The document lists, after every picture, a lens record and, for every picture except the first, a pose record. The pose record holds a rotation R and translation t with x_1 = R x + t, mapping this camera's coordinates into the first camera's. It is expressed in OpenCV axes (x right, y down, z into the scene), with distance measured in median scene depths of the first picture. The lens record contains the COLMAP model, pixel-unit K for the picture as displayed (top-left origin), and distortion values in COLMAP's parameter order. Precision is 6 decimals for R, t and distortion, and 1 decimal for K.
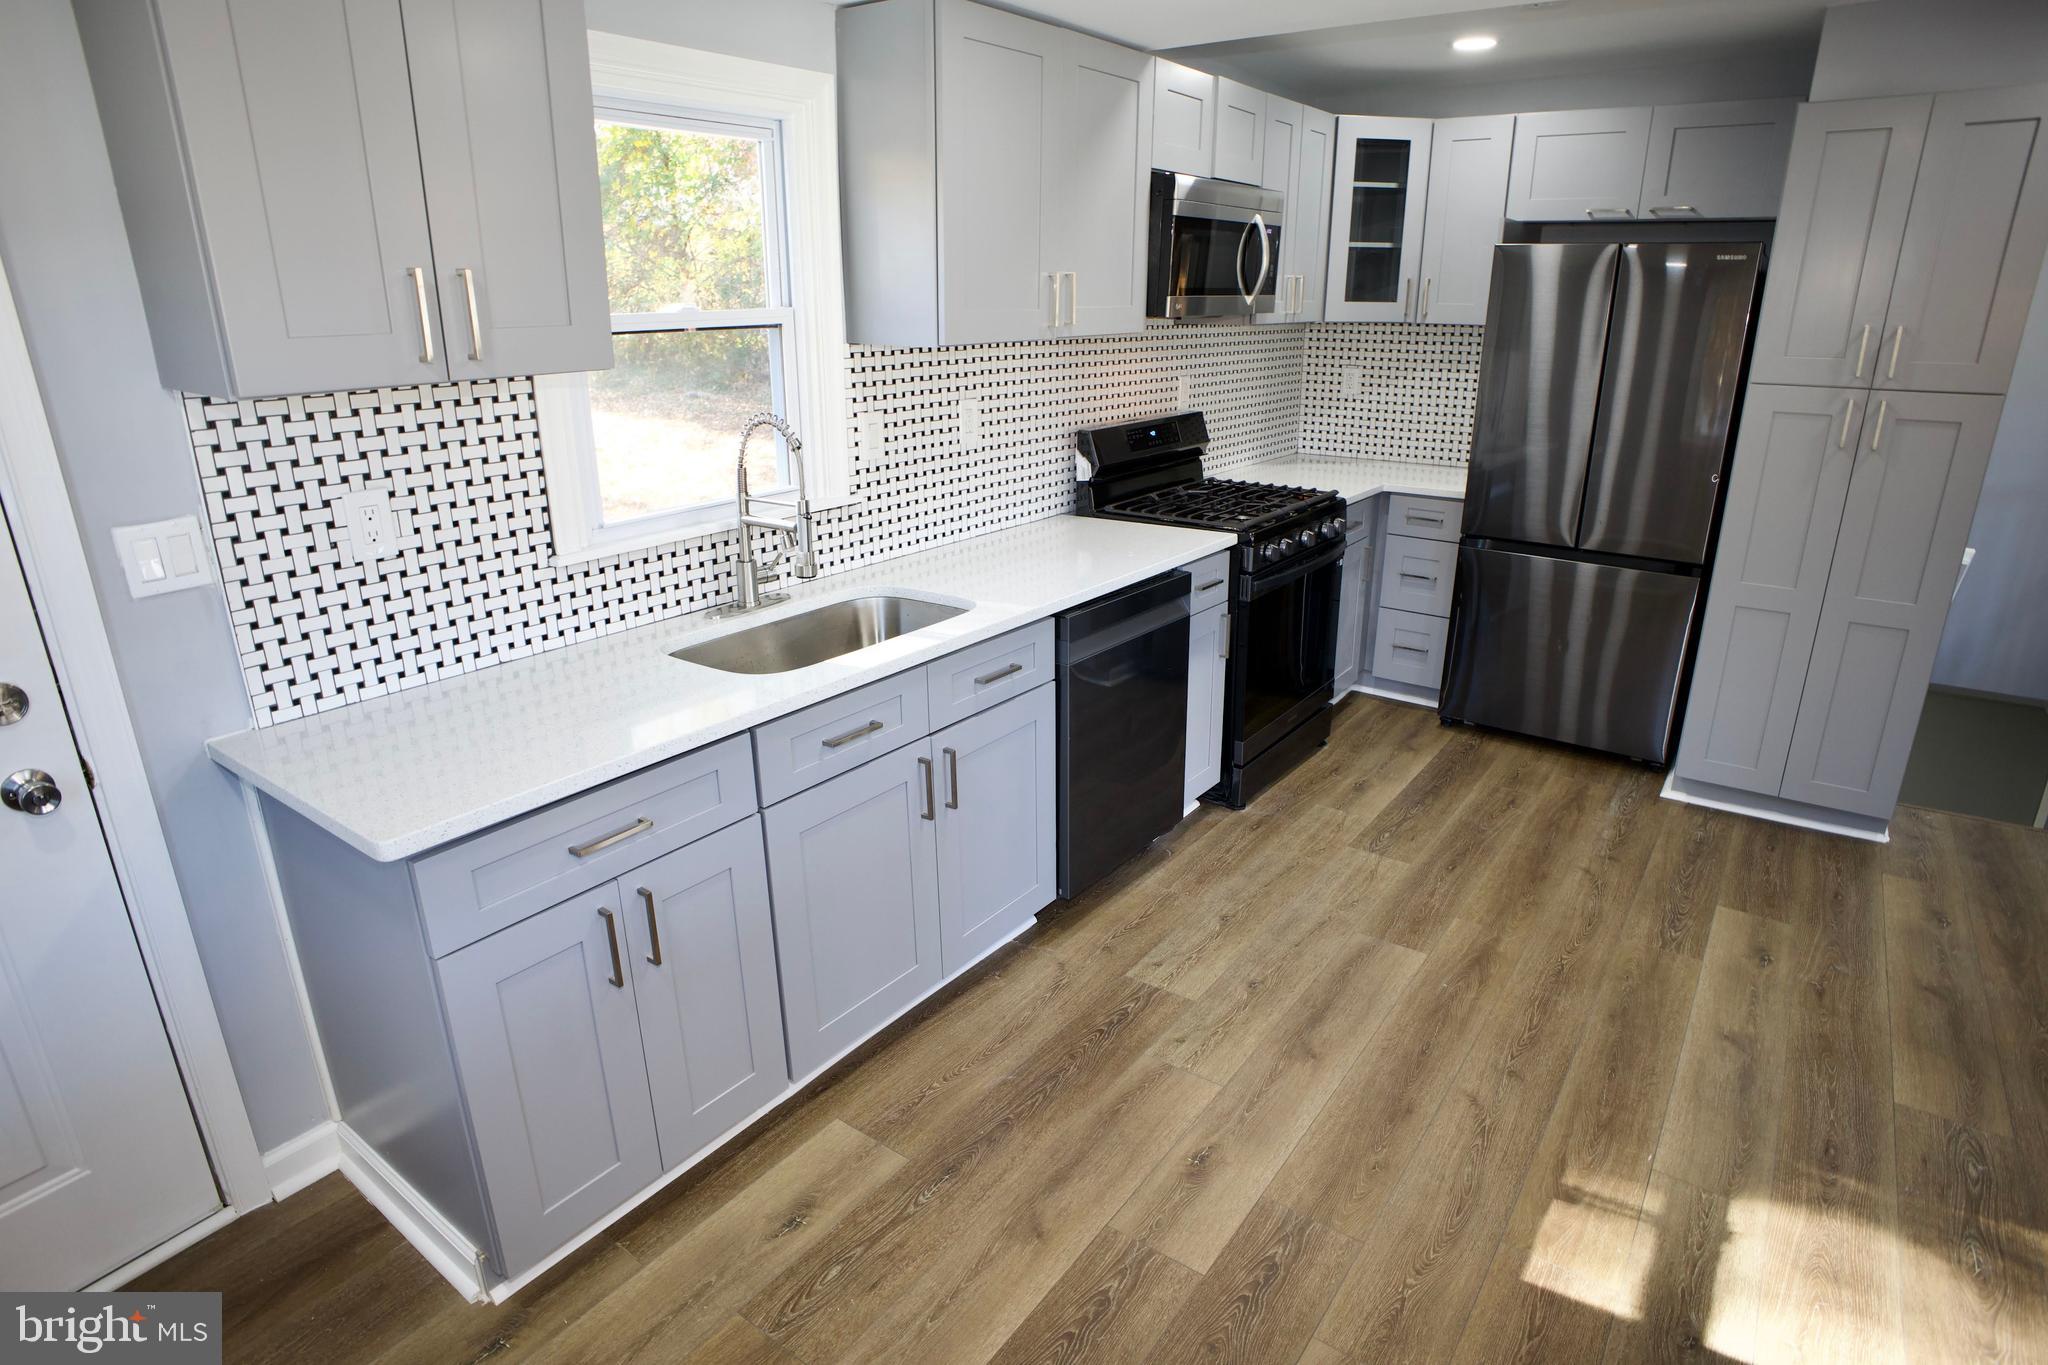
lens RADIAL K [[1122.2, 0, 1024.1], [0, 1122.2, 675.7], [0, 0, 1]] dist [-0.086741, 0.045819]
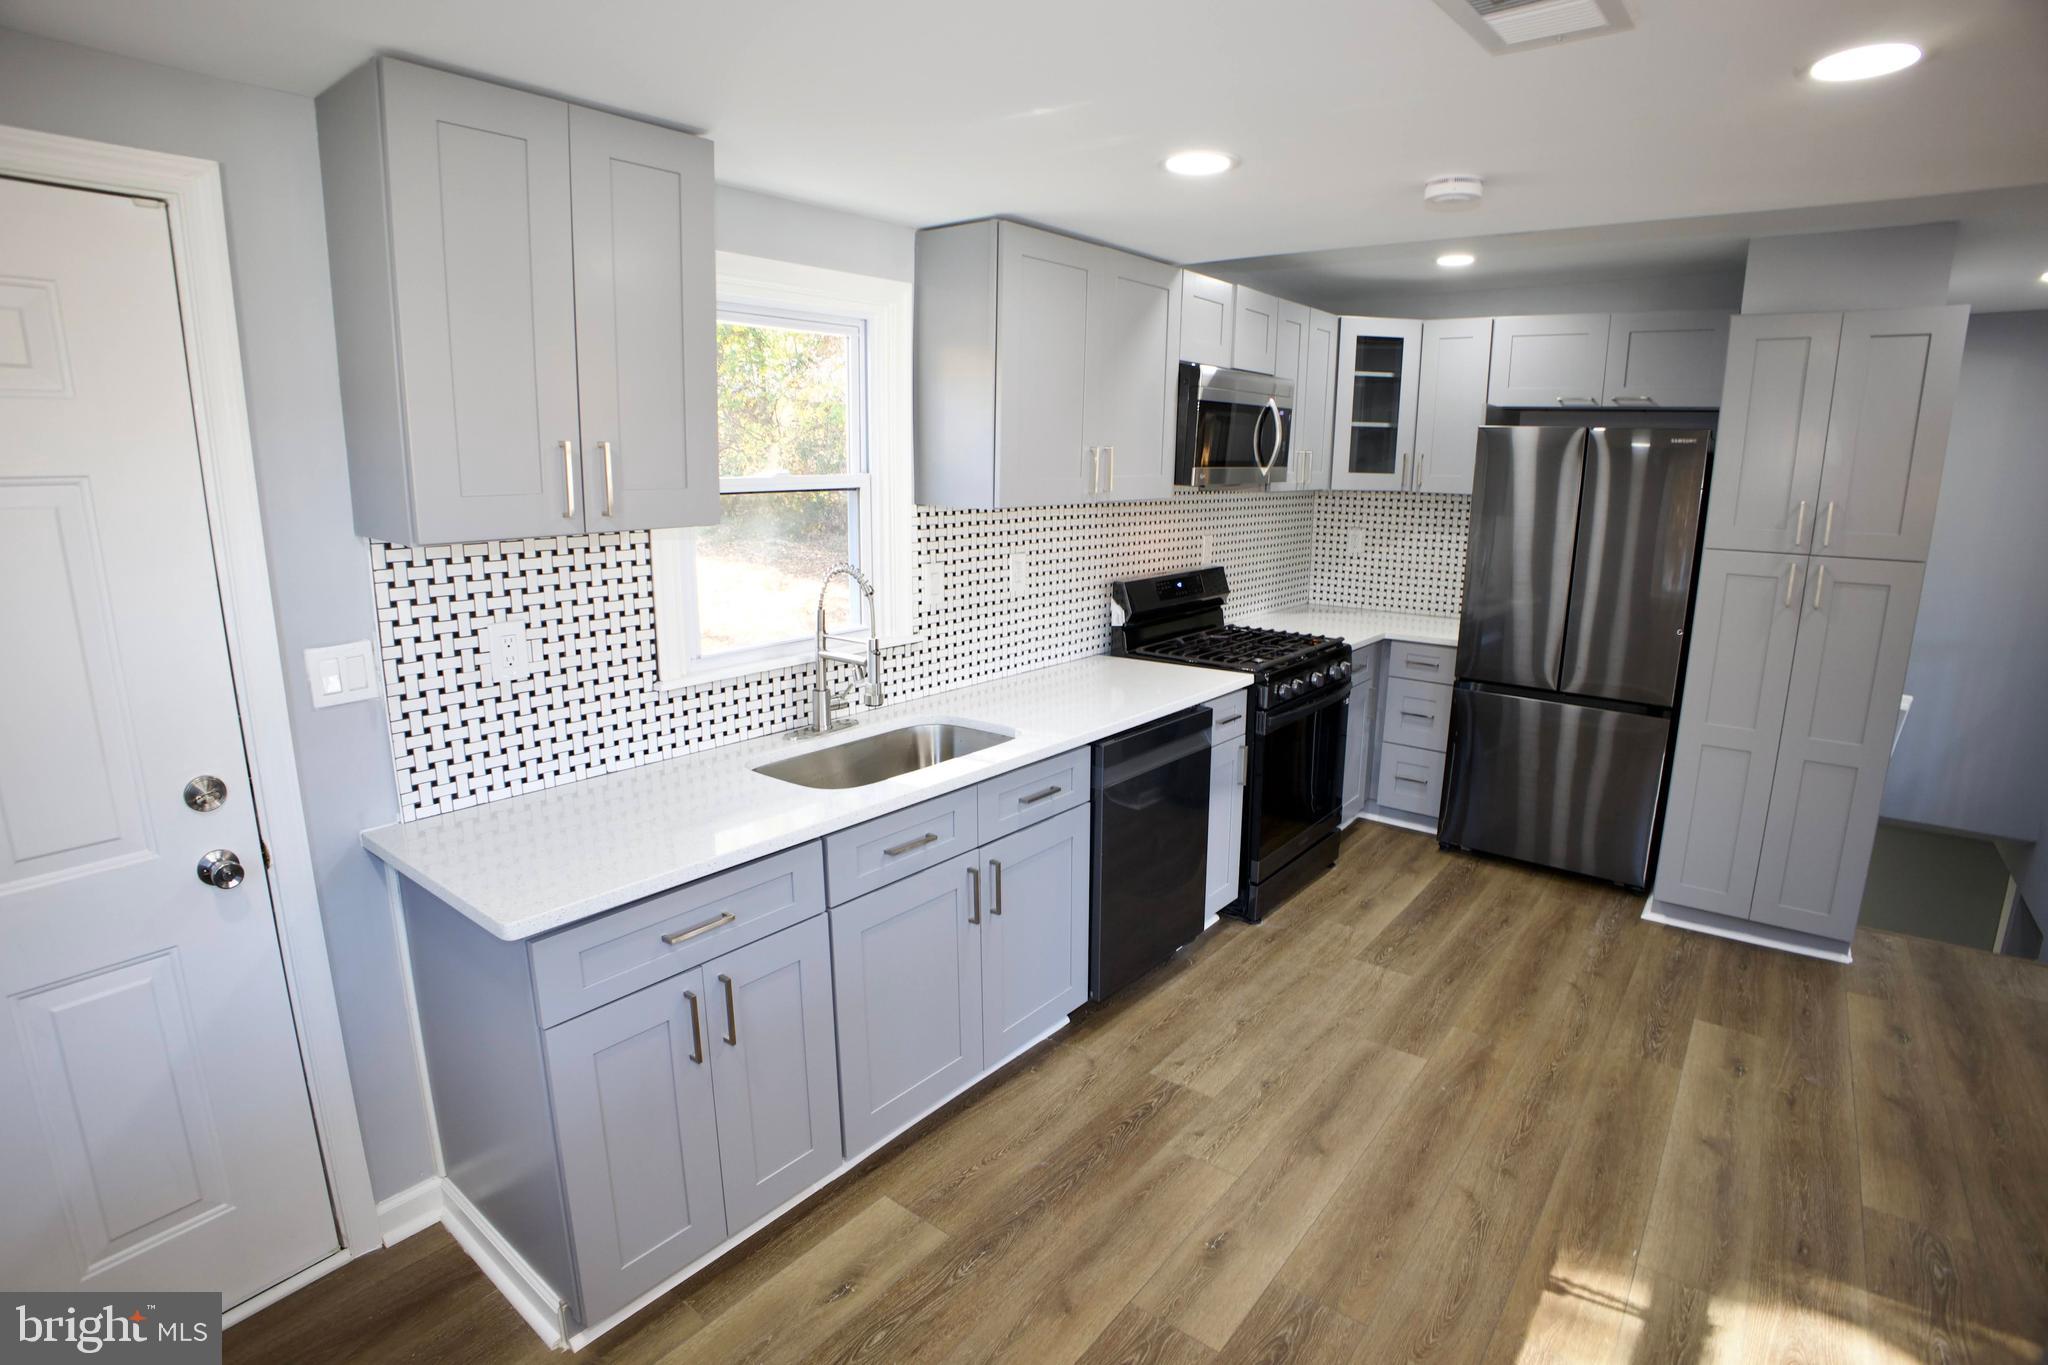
lens RADIAL K [[1025.0, 0, 1026.4], [0, 1025.0, 680.4], [0, 0, 1]] dist [-0.108663, 0.046221]
pose [[0.999244, 0.018862, -0.033992, -0.003994], [-0.022675, 0.993045, -0.115532, 0.003298], [0.031576, 0.116216, 0.992722, -0.032243]]
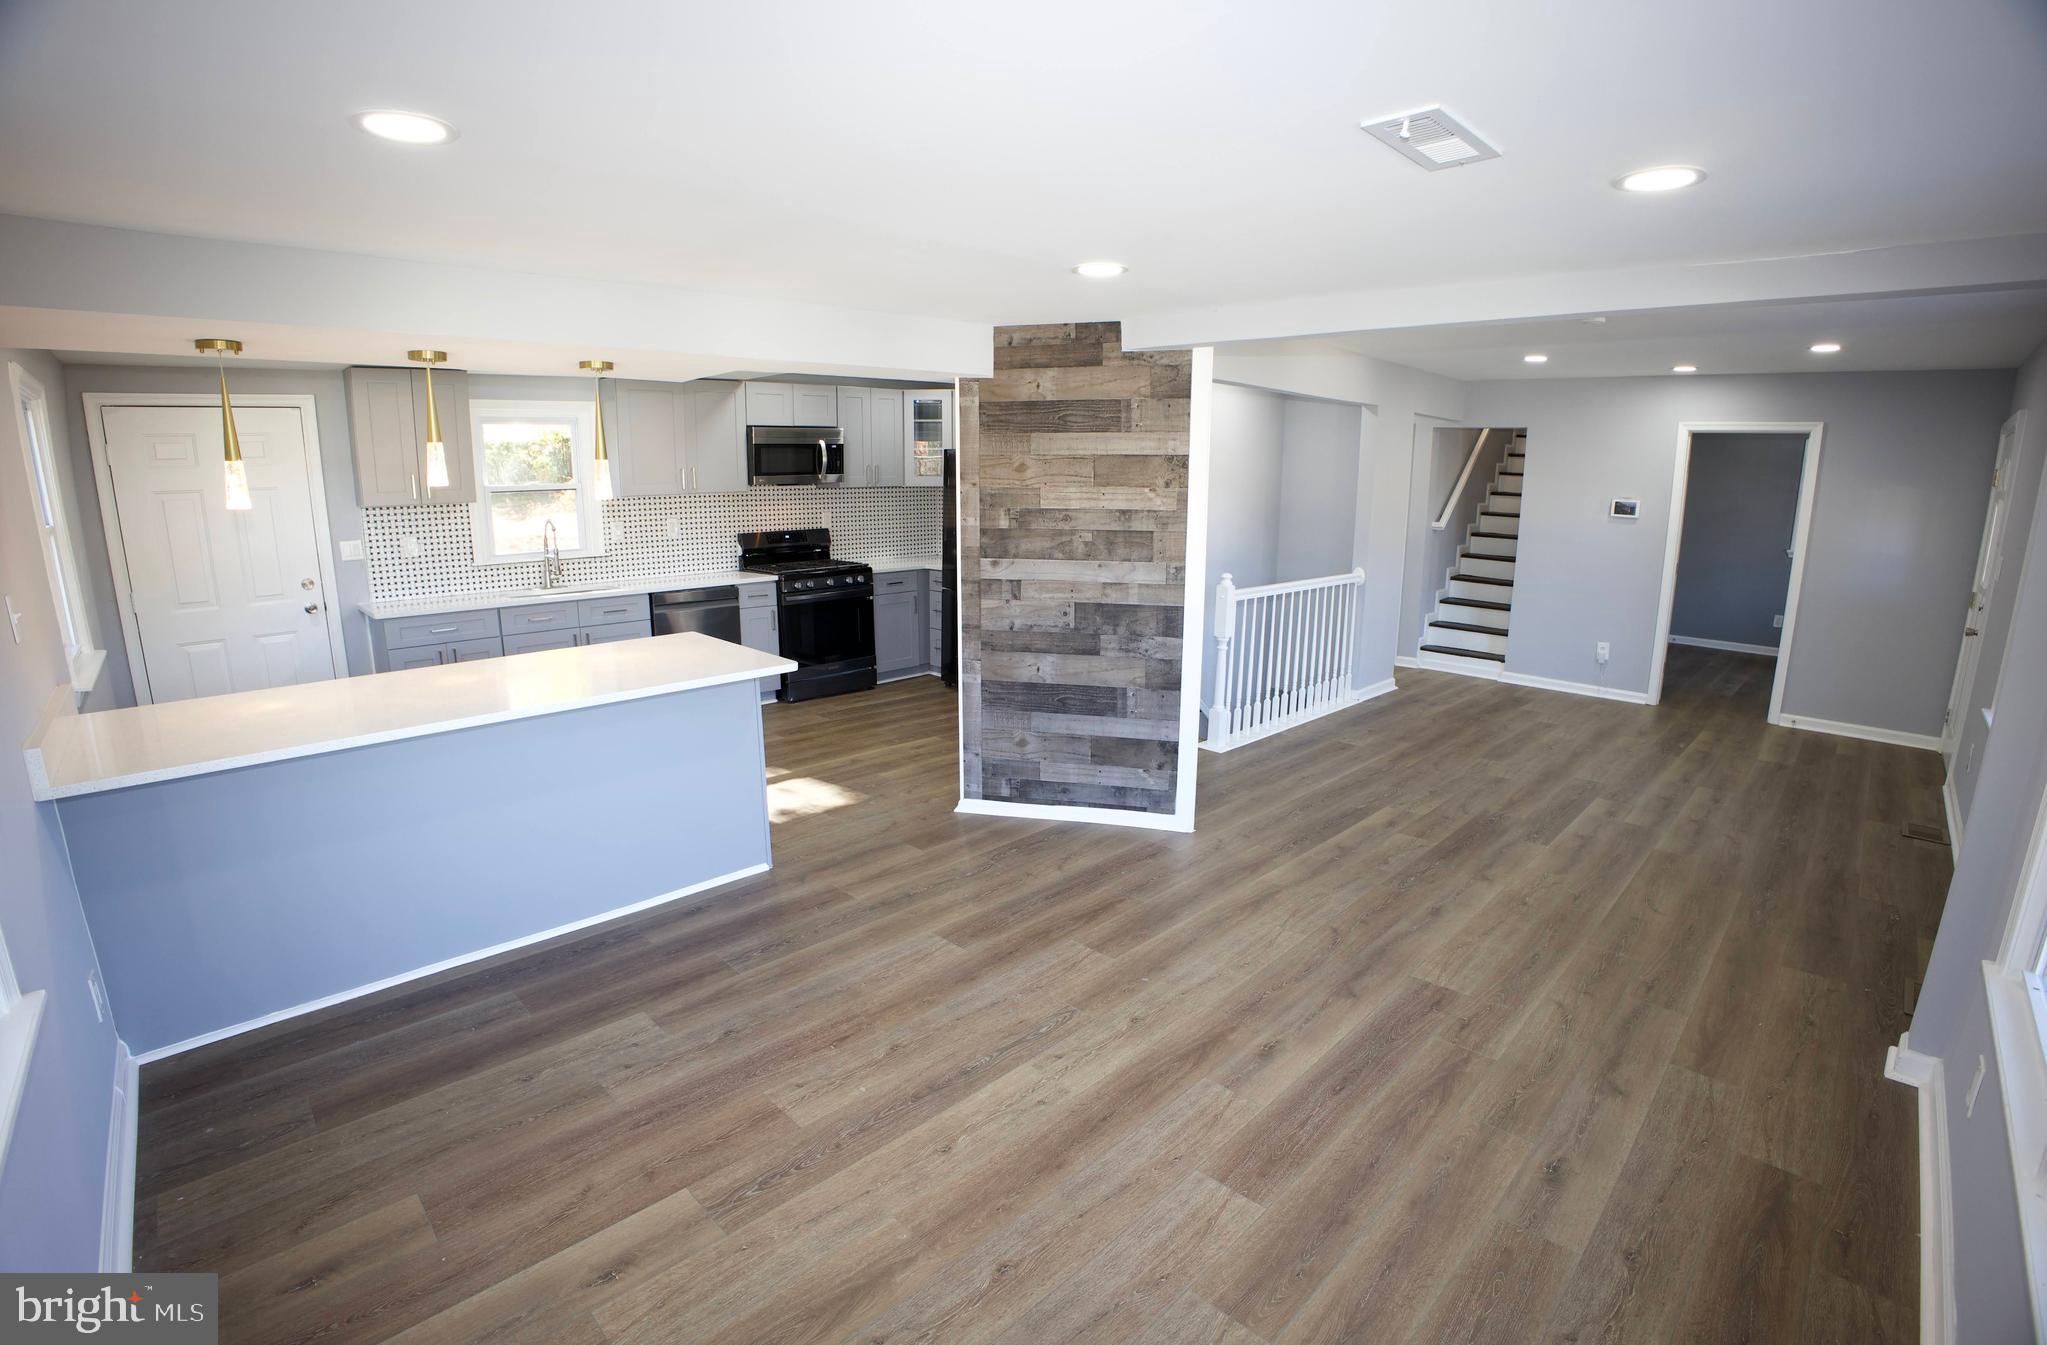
lens RADIAL K [[931.4, 0, 1030.5], [0, 931.4, 678.9], [0, 0, 1]] dist [-0.134979, 0.036298]
pose [[0.987134, 0.040605, -0.154654, 1.280865], [-0.058049, 0.992234, -0.110006, 0.335976], [0.148986, 0.117568, 0.981825, -0.977209]]
